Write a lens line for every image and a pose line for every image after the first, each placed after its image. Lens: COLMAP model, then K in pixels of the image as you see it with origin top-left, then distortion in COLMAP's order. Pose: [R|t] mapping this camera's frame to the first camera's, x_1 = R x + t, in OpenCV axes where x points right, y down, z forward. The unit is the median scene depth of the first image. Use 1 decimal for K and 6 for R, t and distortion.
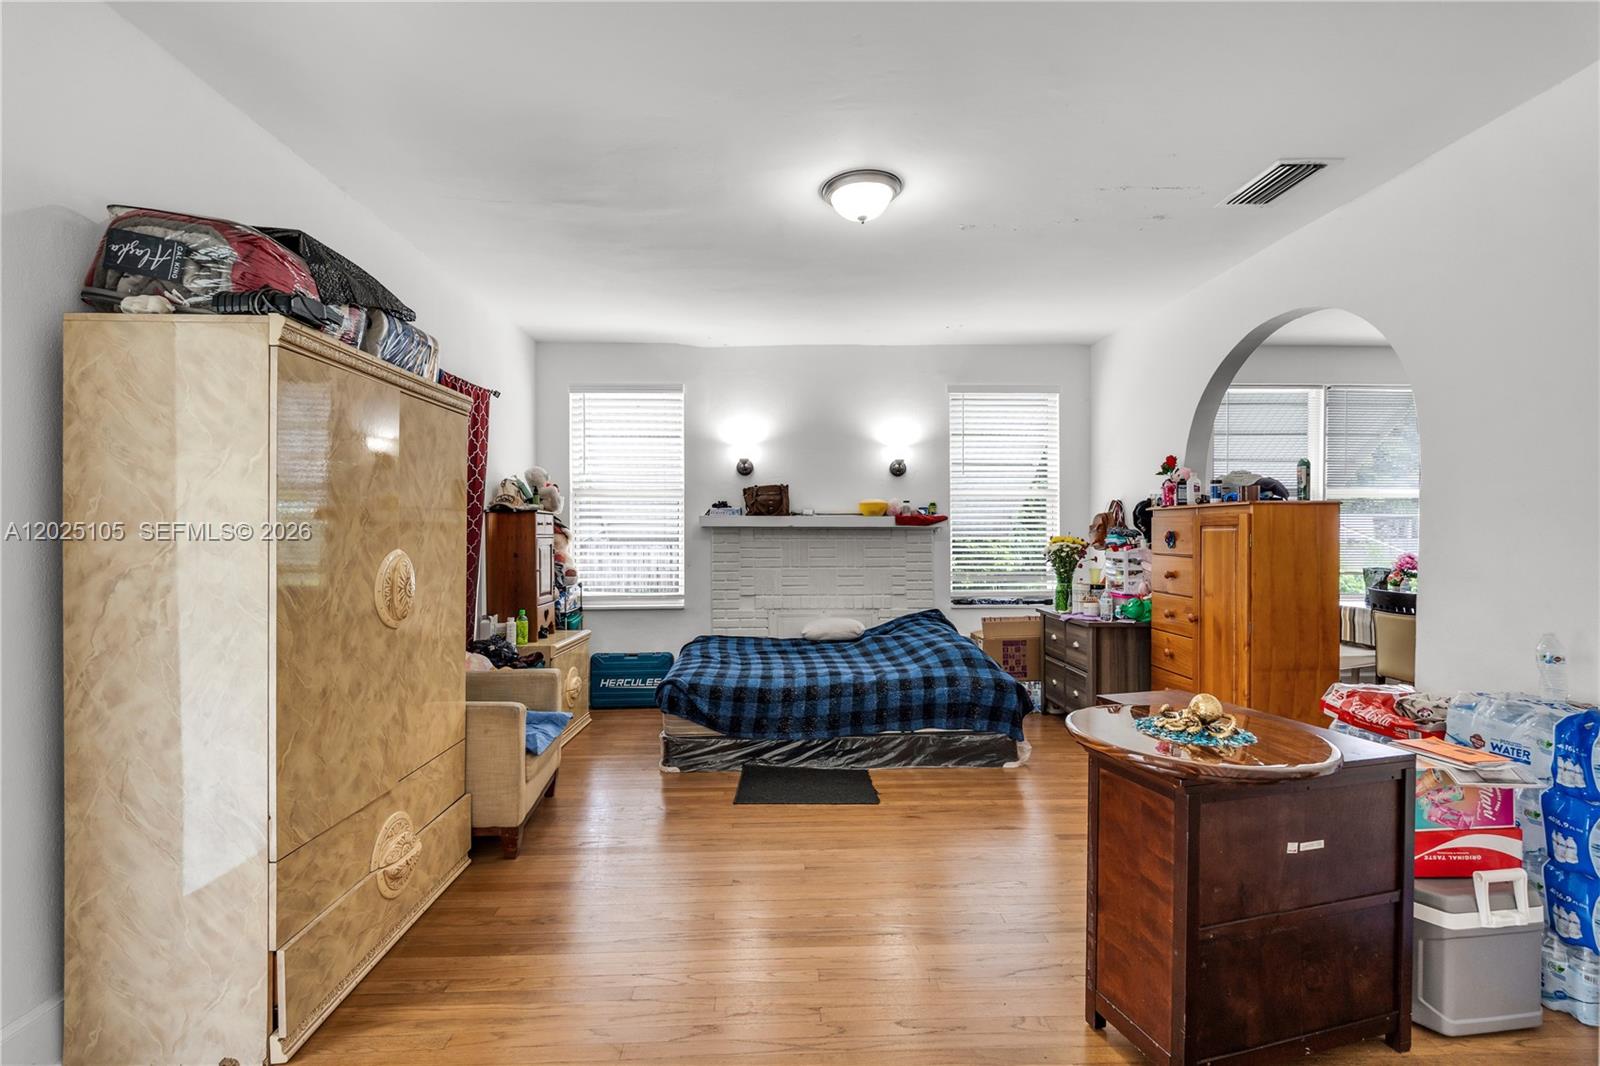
lens RADIAL K [[738.8, 0, 800.0], [0, 738.8, 533.0], [0, 0, 1]] dist [-0.002460, -0.000145]
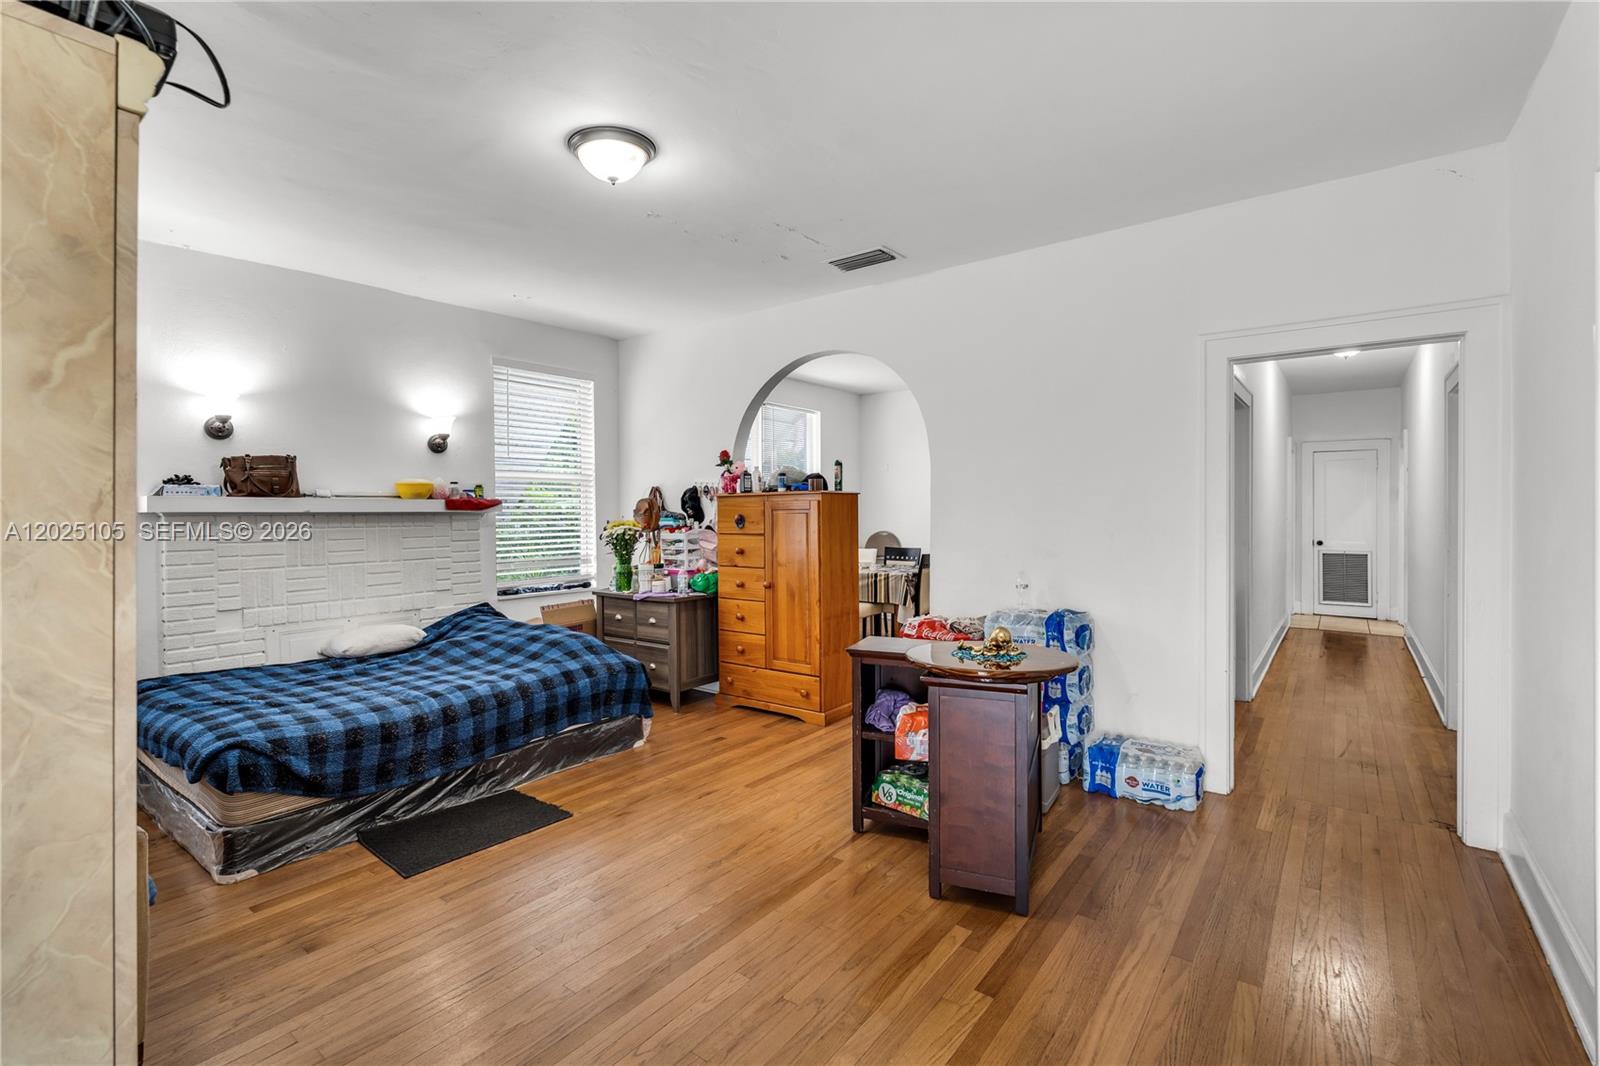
lens RADIAL K [[727.3, 0, 801.4], [0, 727.3, 523.1], [0, 0, 1]] dist [-0.000198, 0.000025]
pose [[0.632556, -0.015777, 0.774354, -0.348800], [0.010137, 0.999876, 0.012091, -0.001411], [-0.774449, 0.000202, 0.632637, 0.186275]]
